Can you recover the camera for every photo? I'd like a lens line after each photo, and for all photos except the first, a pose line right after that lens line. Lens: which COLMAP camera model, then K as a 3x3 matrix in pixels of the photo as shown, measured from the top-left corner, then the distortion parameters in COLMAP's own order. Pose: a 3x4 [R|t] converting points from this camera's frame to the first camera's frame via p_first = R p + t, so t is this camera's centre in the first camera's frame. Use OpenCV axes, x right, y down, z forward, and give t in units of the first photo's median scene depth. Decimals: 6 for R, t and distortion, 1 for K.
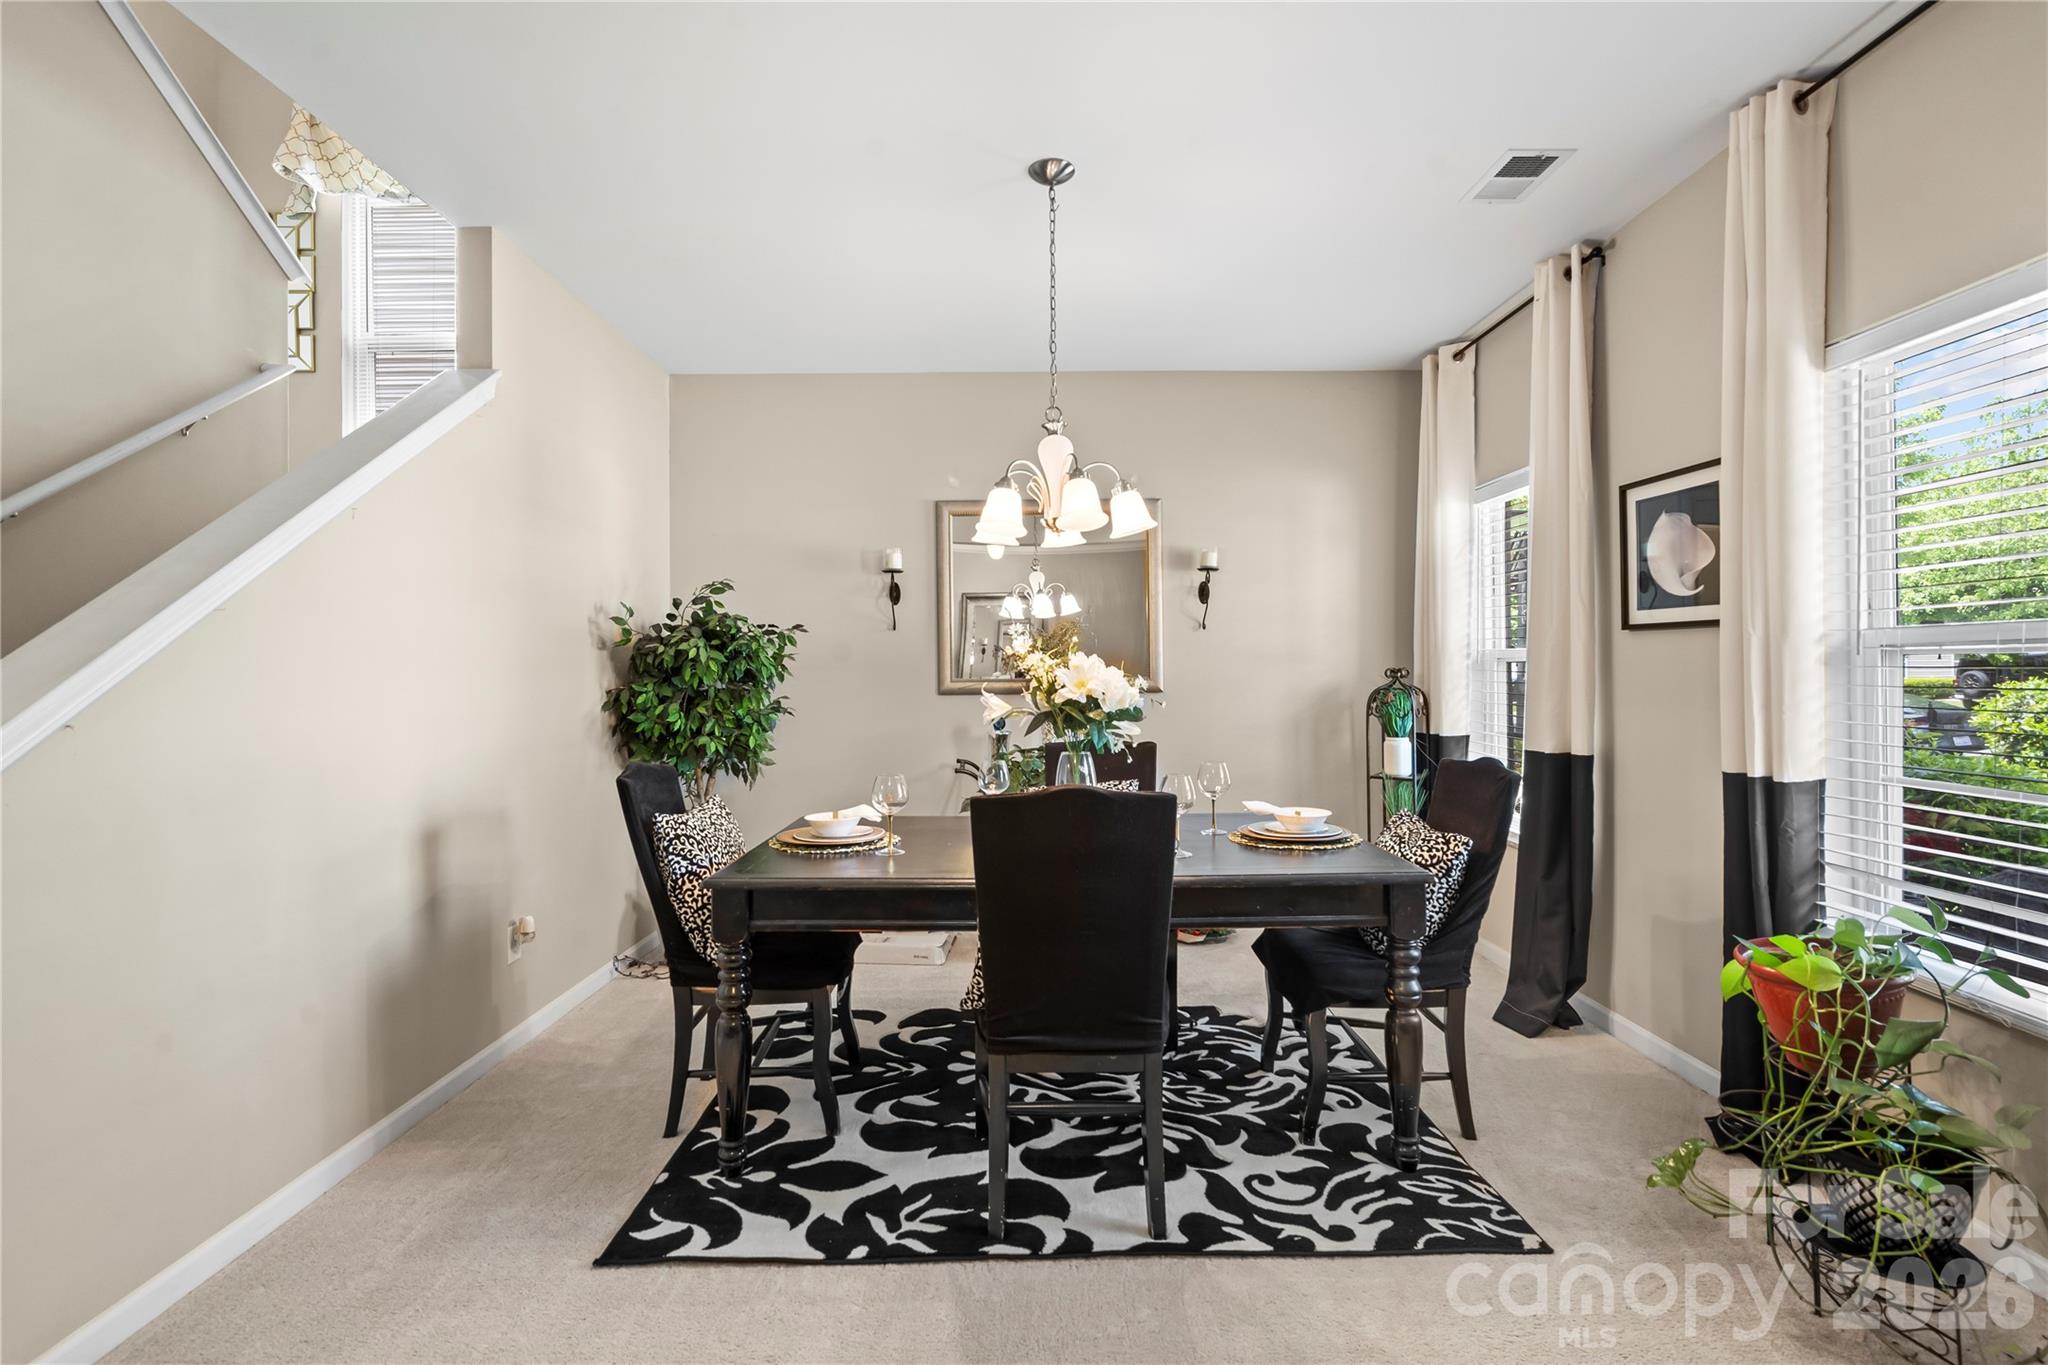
lens RADIAL K [[935.7, 0, 1018.9], [0, 935.7, 664.0], [0, 0, 1]] dist [-0.005963, 0.001685]
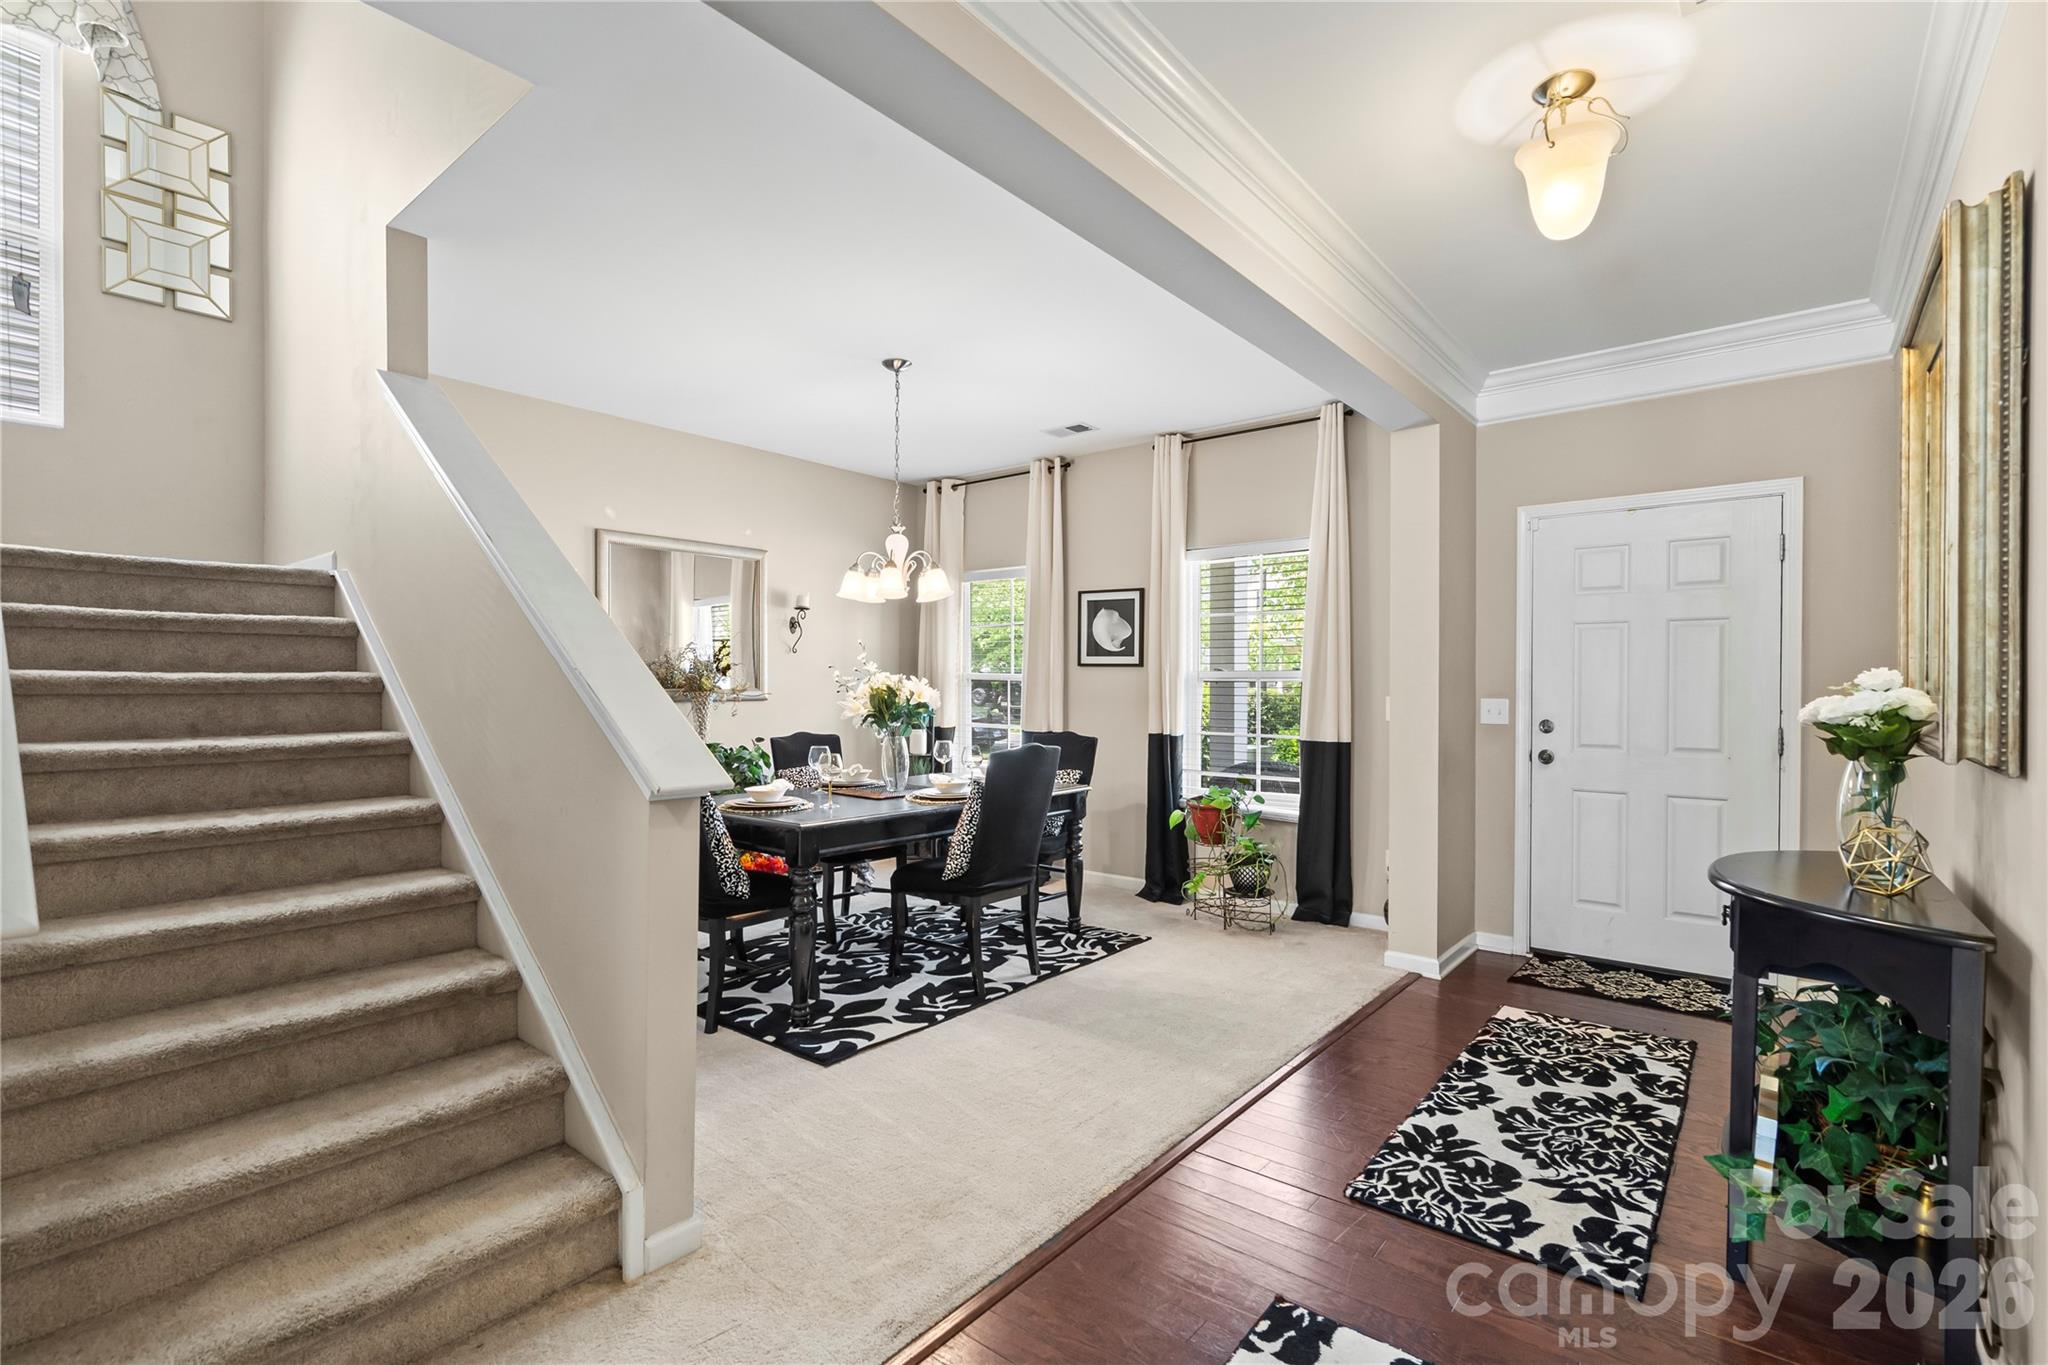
lens RADIAL K [[935.7, 0, 1023.5], [0, 935.7, 687.5], [0, 0, 1]] dist [-0.005963, 0.001685]
pose [[0.639265, 0.007910, 0.768946, -1.196547], [-0.016150, 0.999865, 0.003140, 0.004694], [-0.768817, -0.014426, 0.639306, -0.193576]]
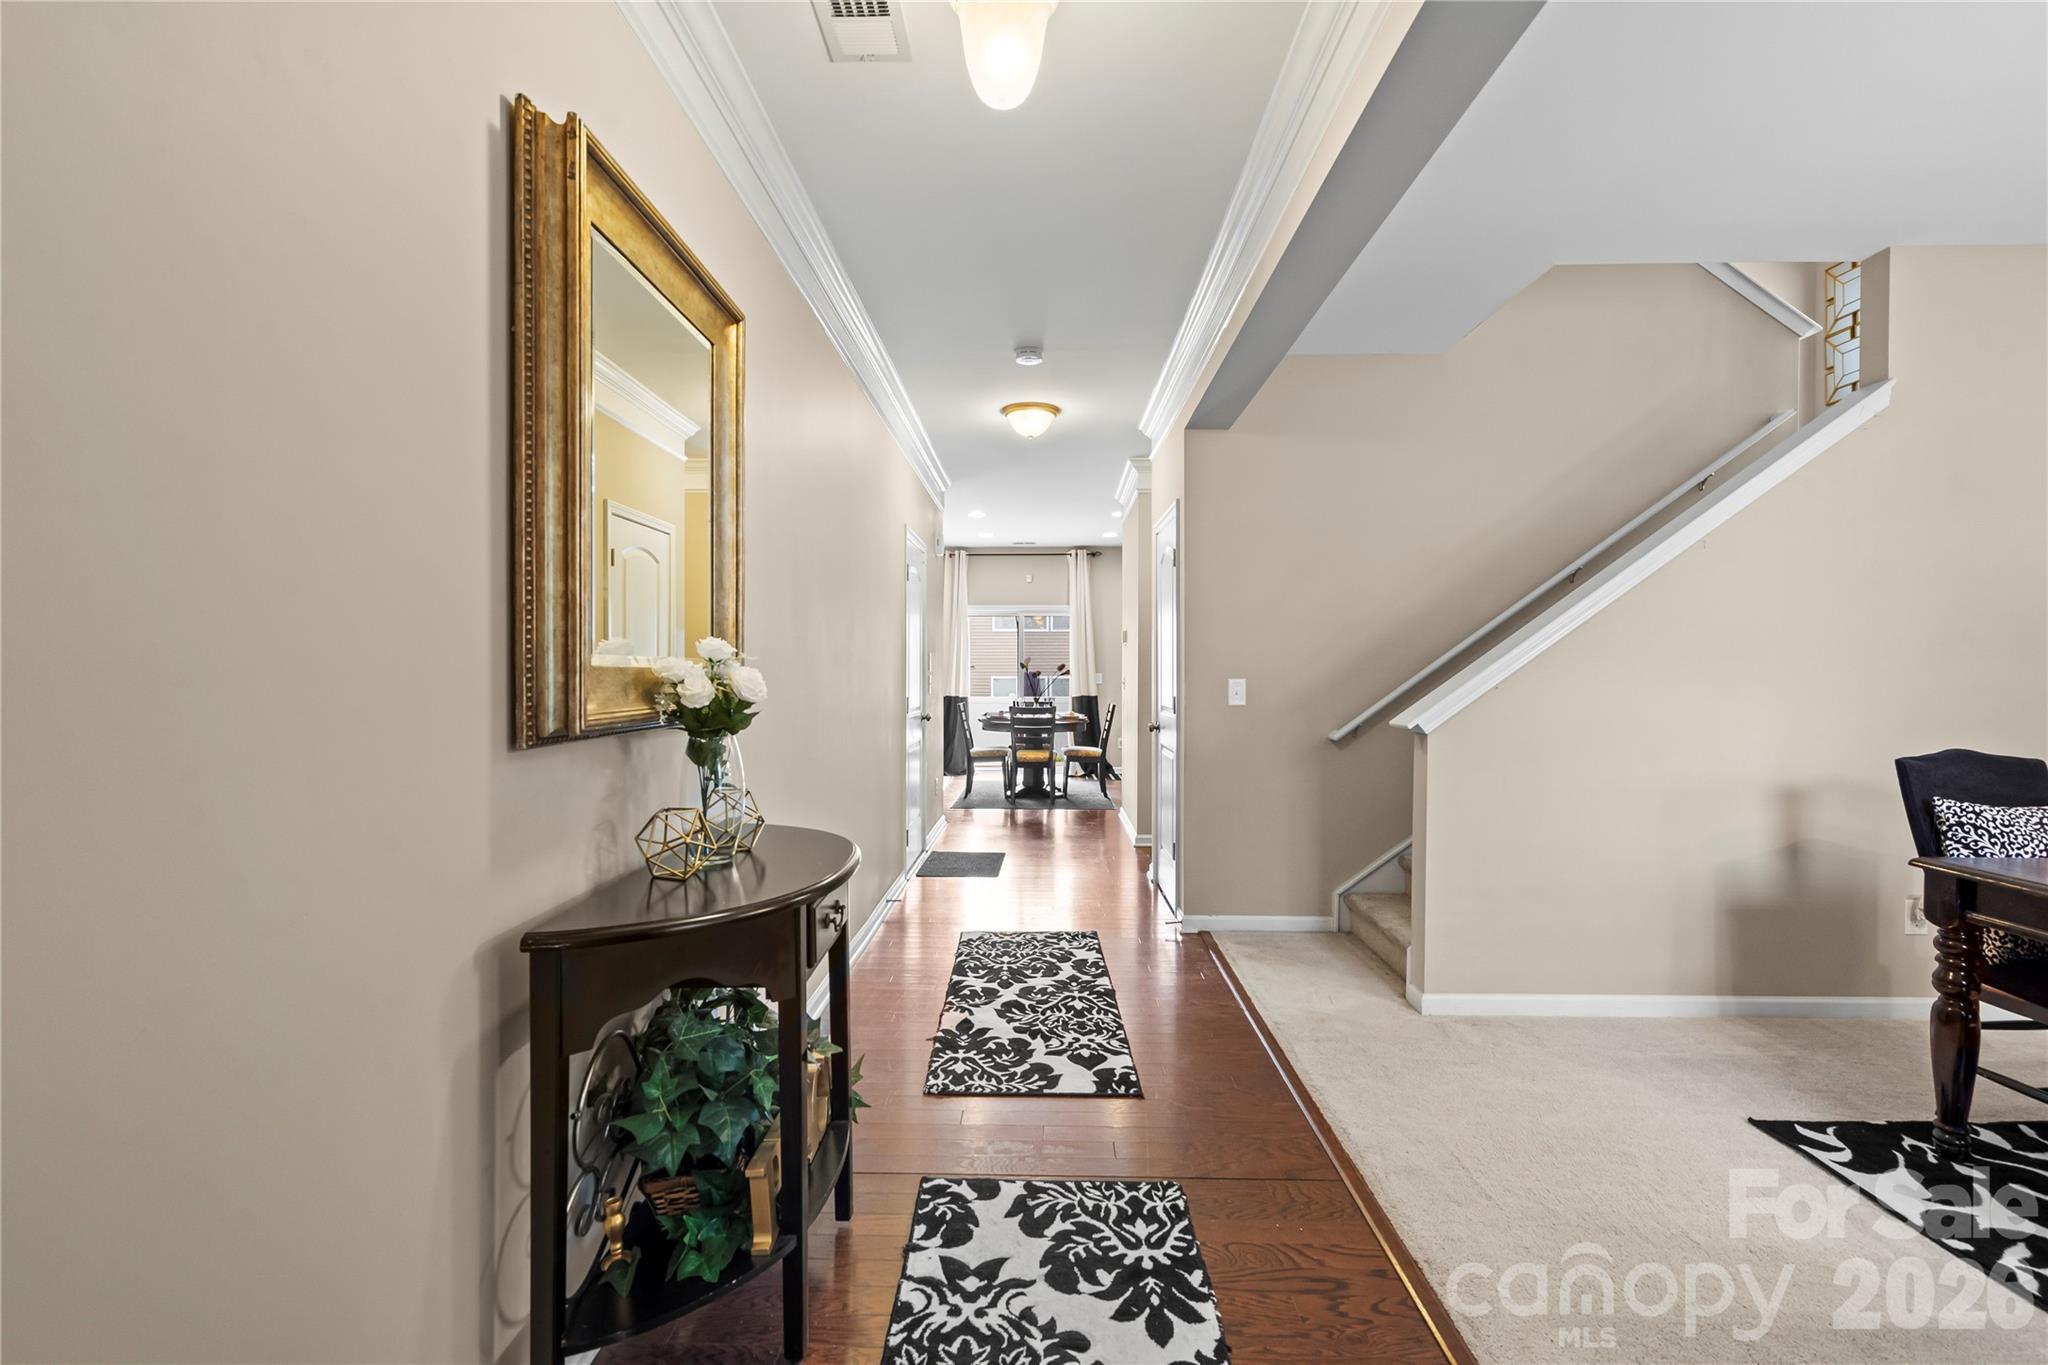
lens RADIAL K [[935.7, 0, 1029.2], [0, 935.7, 683.9], [0, 0, 1]] dist [-0.005963, 0.001685]
pose [[-0.023217, 0.020301, -0.999524, 0.693985], [0.013012, 0.999715, 0.020002, 0.003509], [0.999646, -0.012542, -0.023474, 0.039595]]
